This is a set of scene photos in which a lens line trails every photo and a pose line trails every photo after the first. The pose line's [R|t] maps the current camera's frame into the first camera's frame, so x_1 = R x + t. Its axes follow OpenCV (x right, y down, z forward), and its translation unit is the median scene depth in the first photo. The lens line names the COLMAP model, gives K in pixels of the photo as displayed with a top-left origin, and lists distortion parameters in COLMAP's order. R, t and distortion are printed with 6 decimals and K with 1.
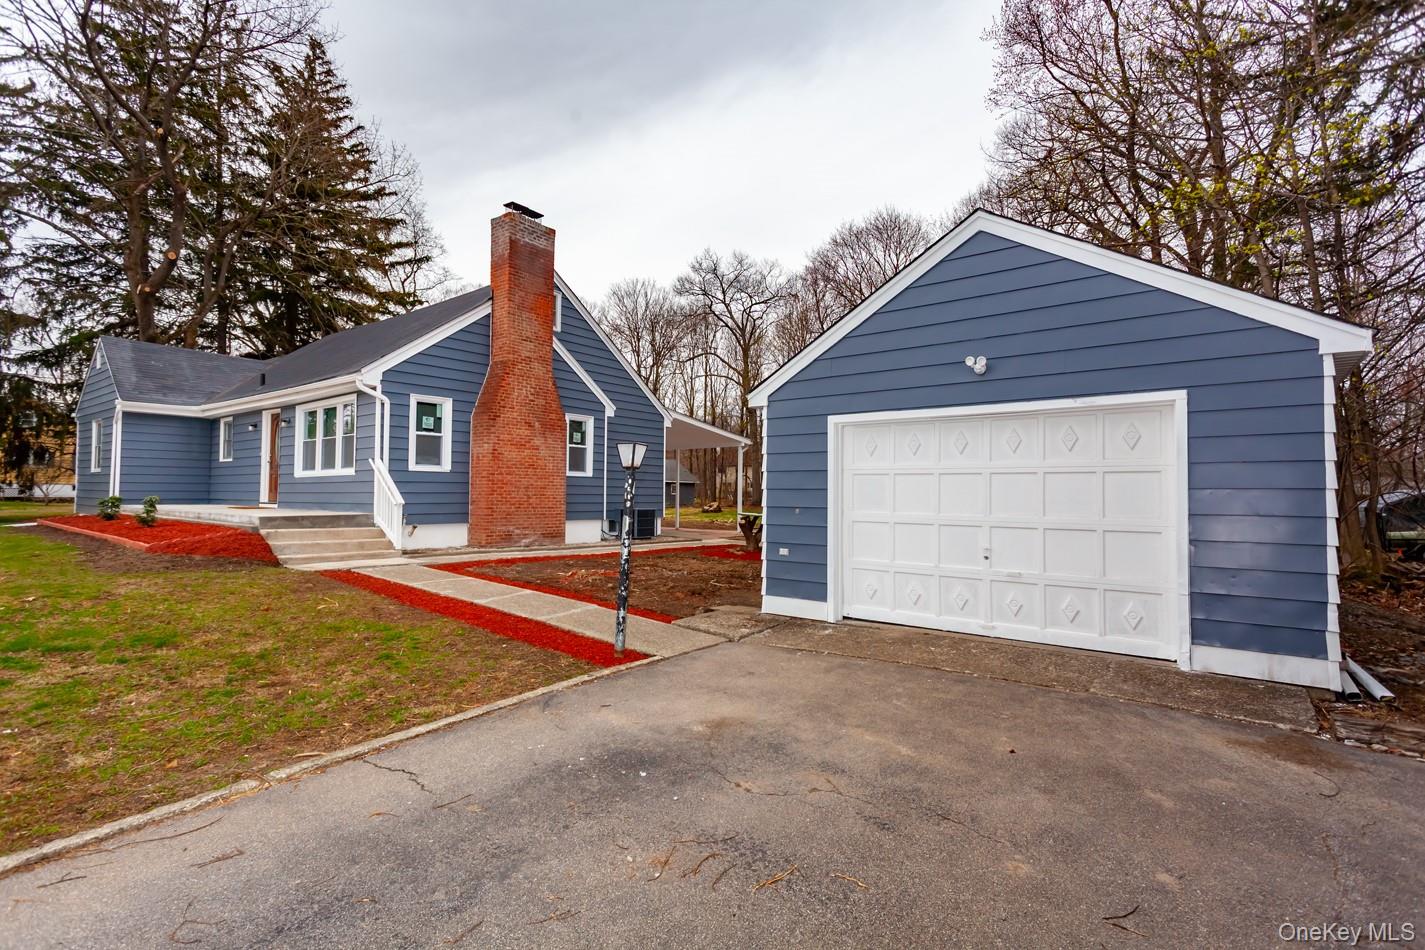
lens RADIAL K [[660.9, 0, 712.0], [0, 660.9, 472.9], [0, 0, 1]] dist [0.019132, -0.001636]
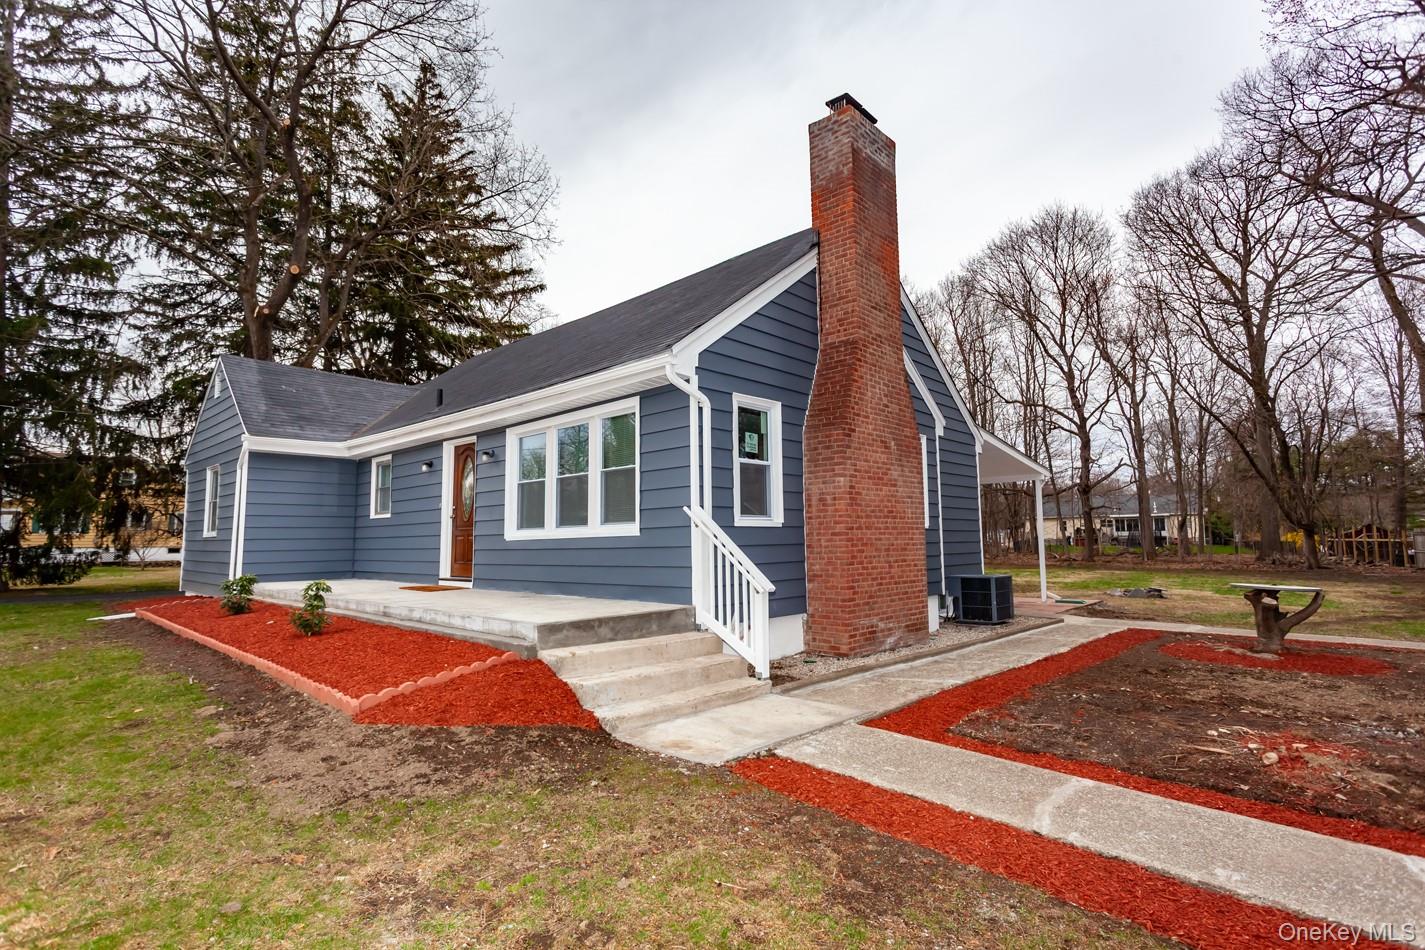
lens RADIAL K [[668.2, 0, 711.8], [0, 668.2, 475.4], [0, 0, 1]] dist [0.003264, 0.000992]
pose [[0.996811, -0.028587, -0.074499, -0.181647], [0.023666, 0.997530, -0.066131, -0.003892], [0.076205, 0.064157, 0.995026, 0.178176]]
